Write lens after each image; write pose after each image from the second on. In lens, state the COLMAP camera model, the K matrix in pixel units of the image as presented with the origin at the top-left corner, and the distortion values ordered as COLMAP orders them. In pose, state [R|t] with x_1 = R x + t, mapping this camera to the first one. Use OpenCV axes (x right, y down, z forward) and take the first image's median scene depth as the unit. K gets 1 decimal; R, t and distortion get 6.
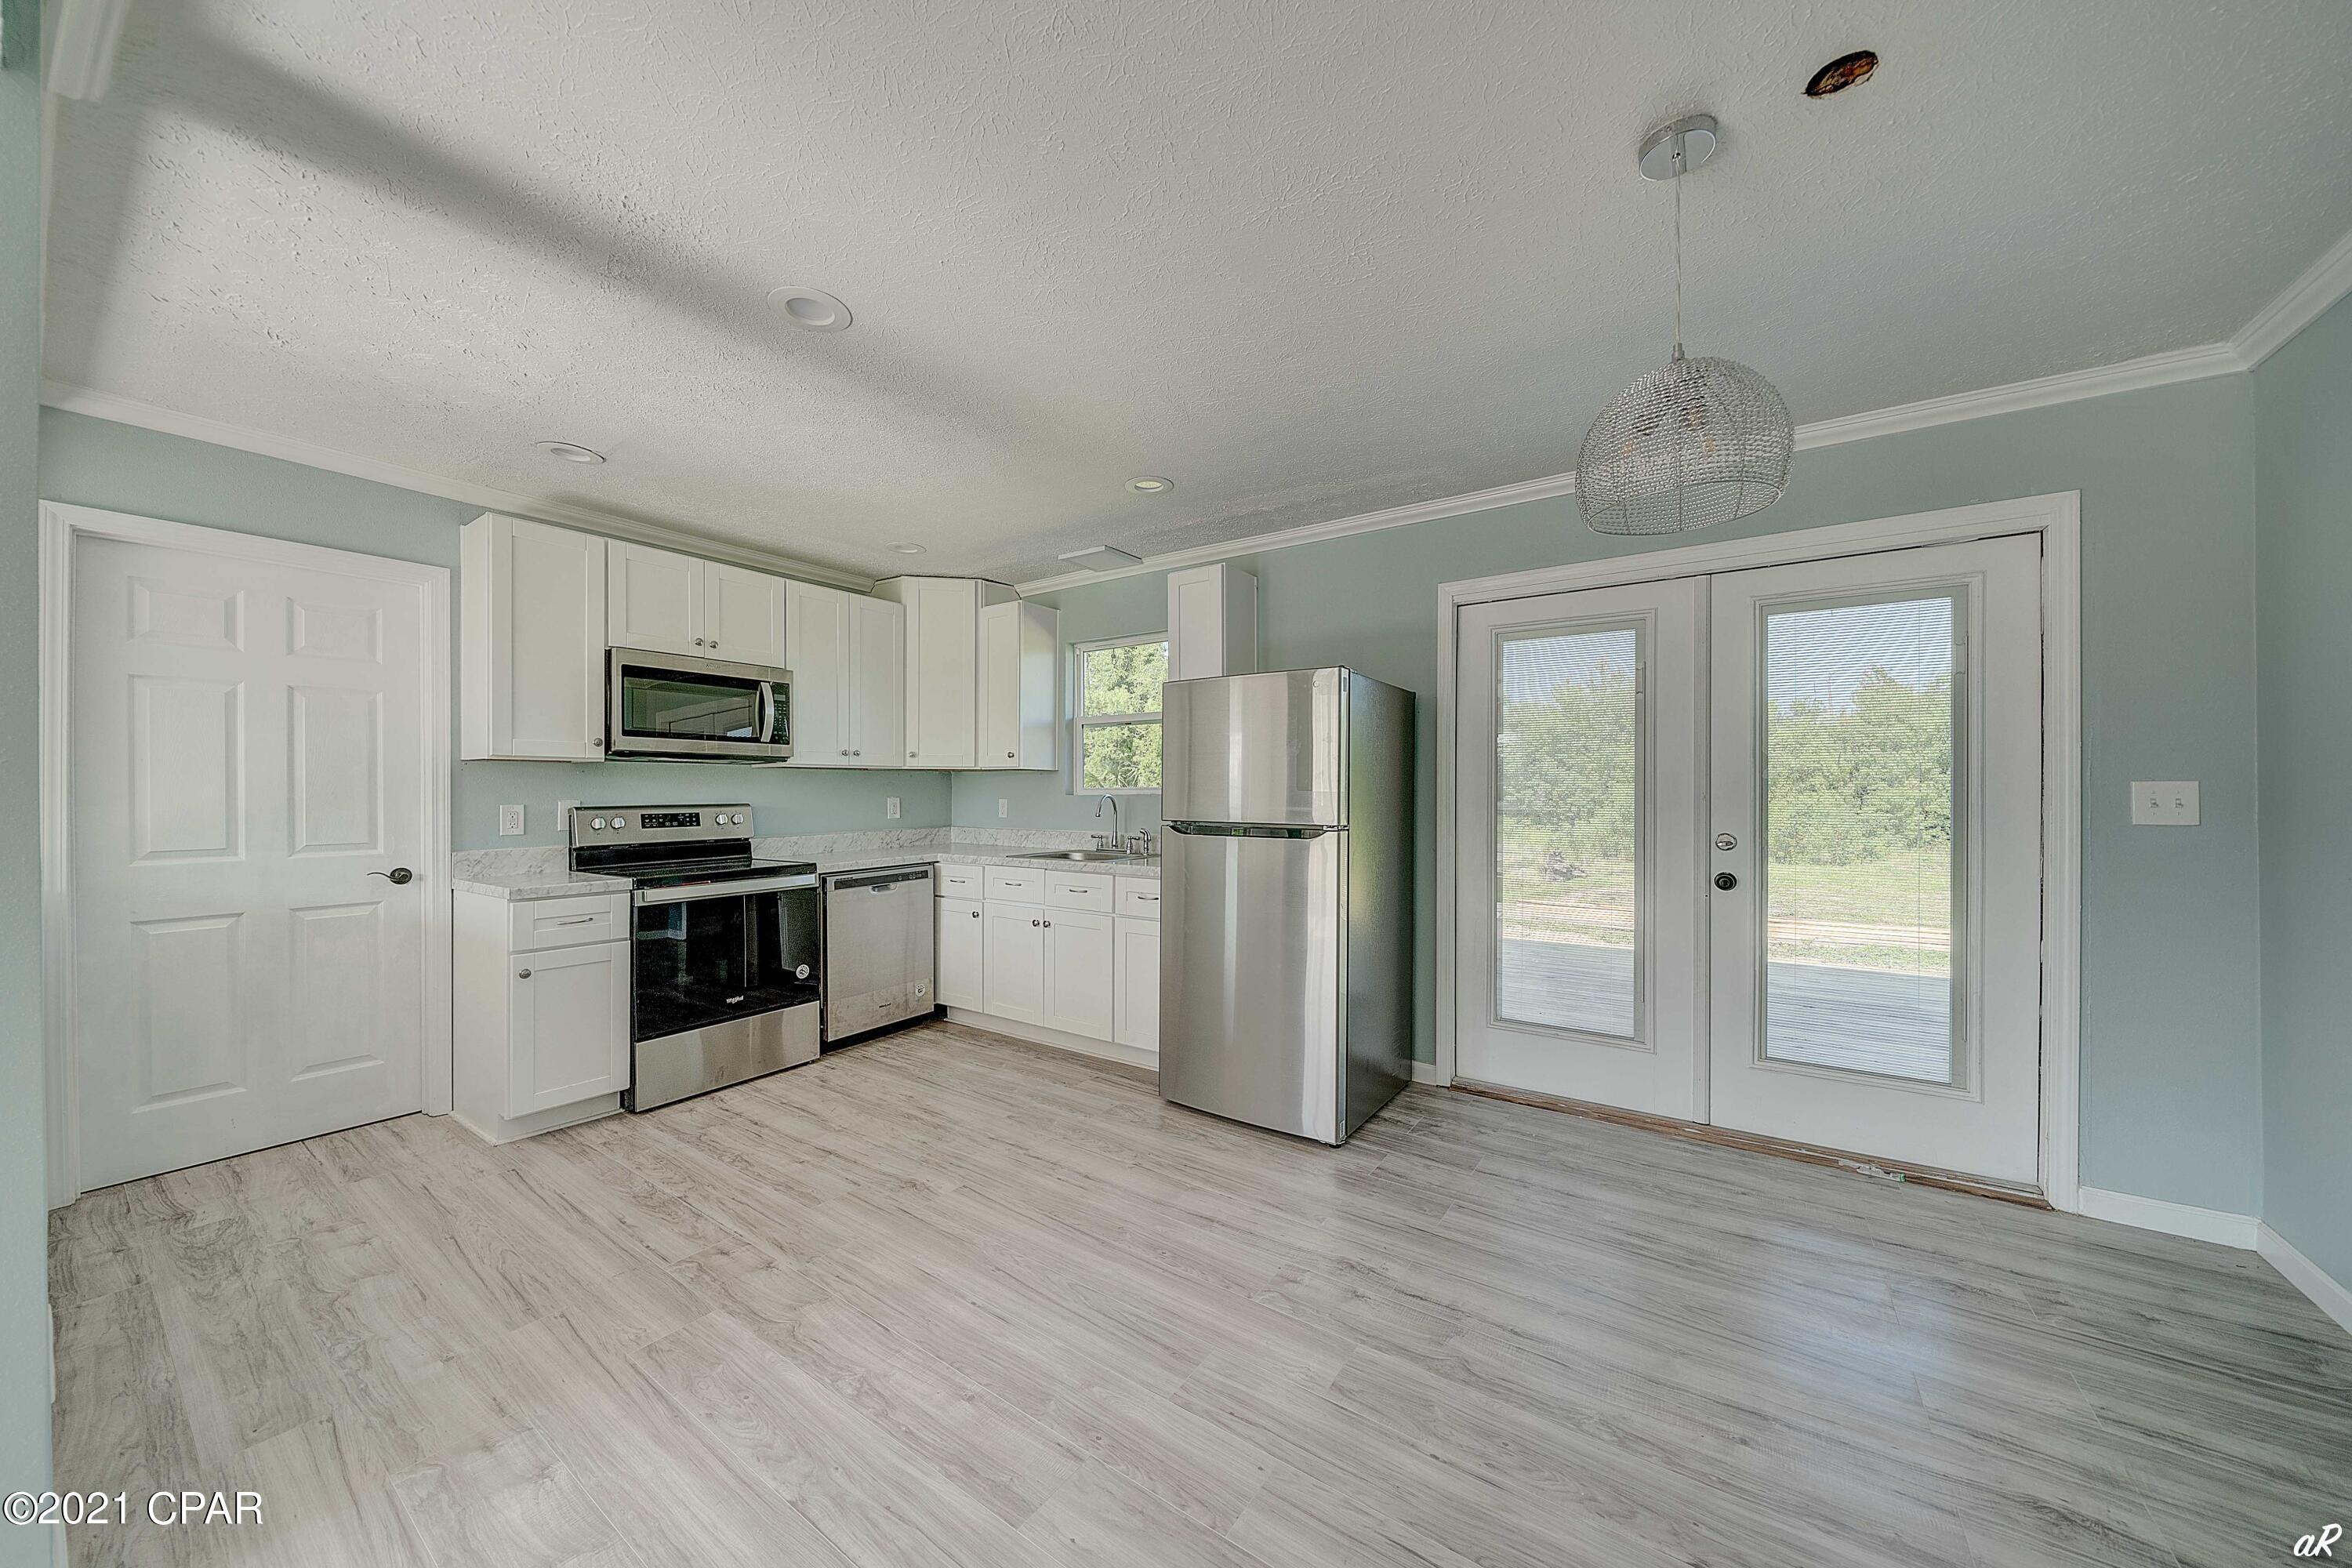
lens RADIAL K [[786.2, 0, 1173.4], [0, 786.2, 816.1], [0, 0, 1]] dist [-0.024402, 0.000080]
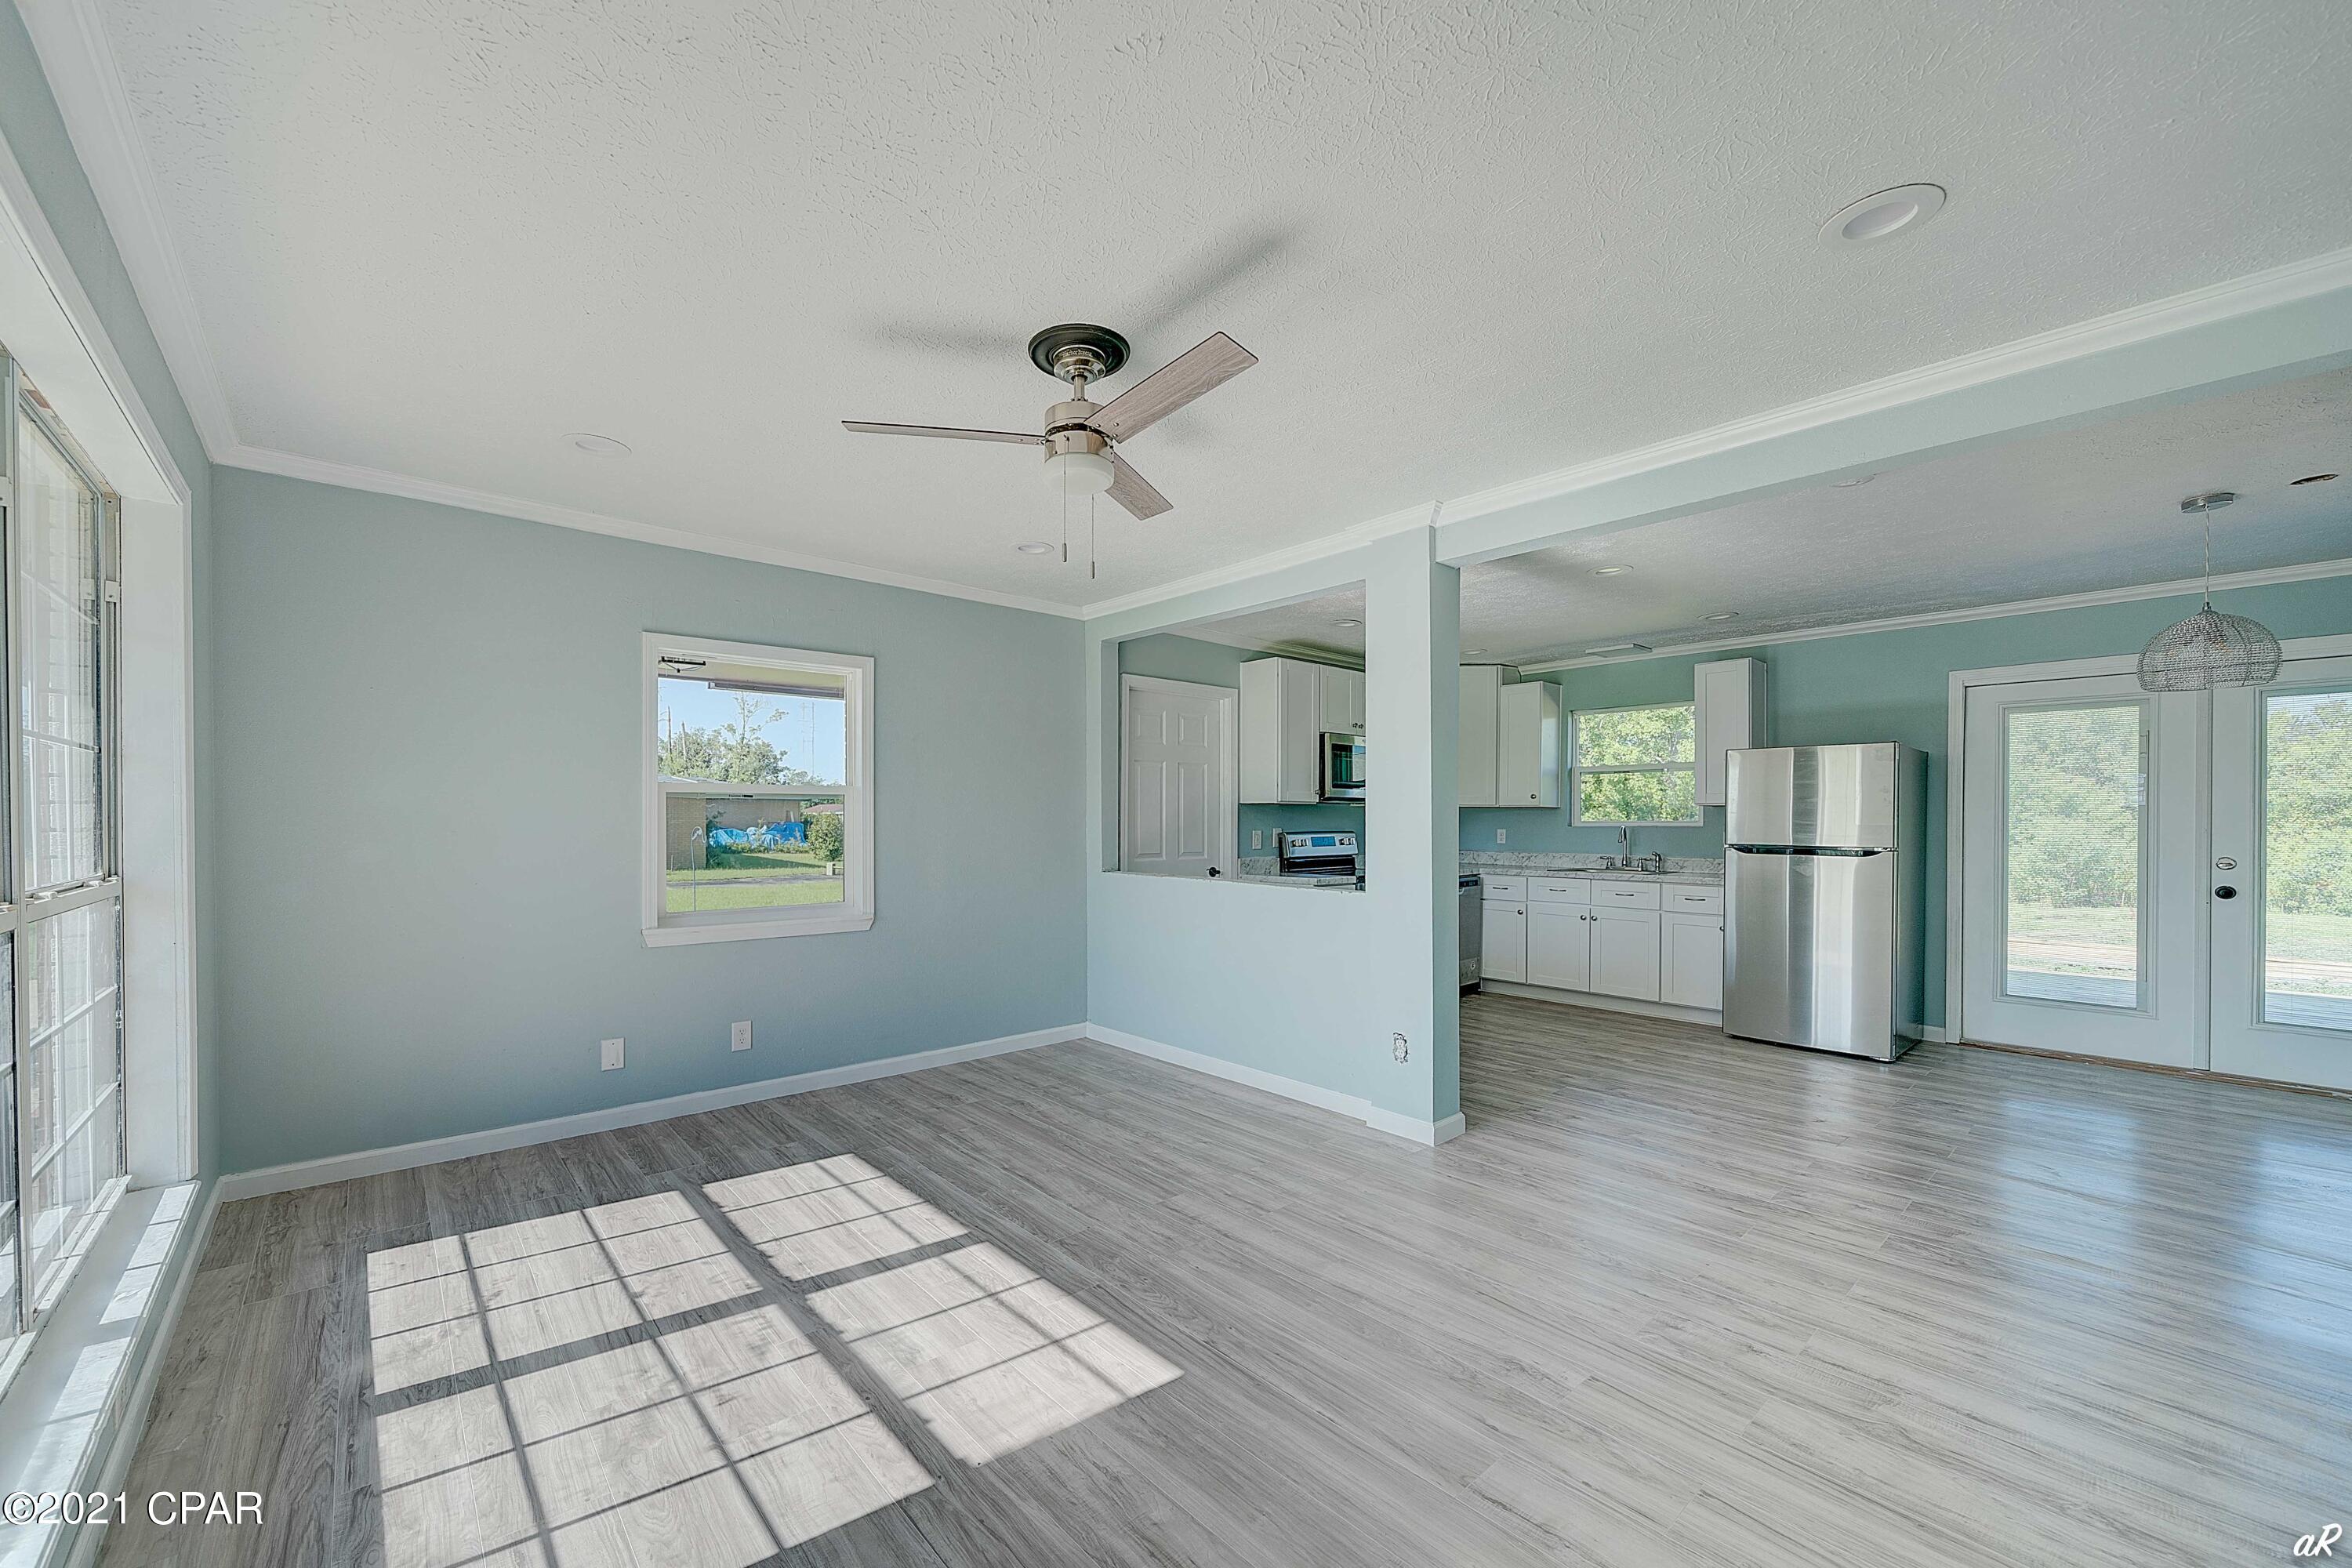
lens RADIAL K [[918.6, 0, 1106.1], [0, 918.6, 828.8], [0, 0, 1]] dist [0.000009, -0.000047]
pose [[0.962854, 0.004142, -0.269992, -0.646913], [-0.010156, 0.999730, -0.020881, 0.024713], [0.269833, 0.022847, 0.962636, -0.940759]]
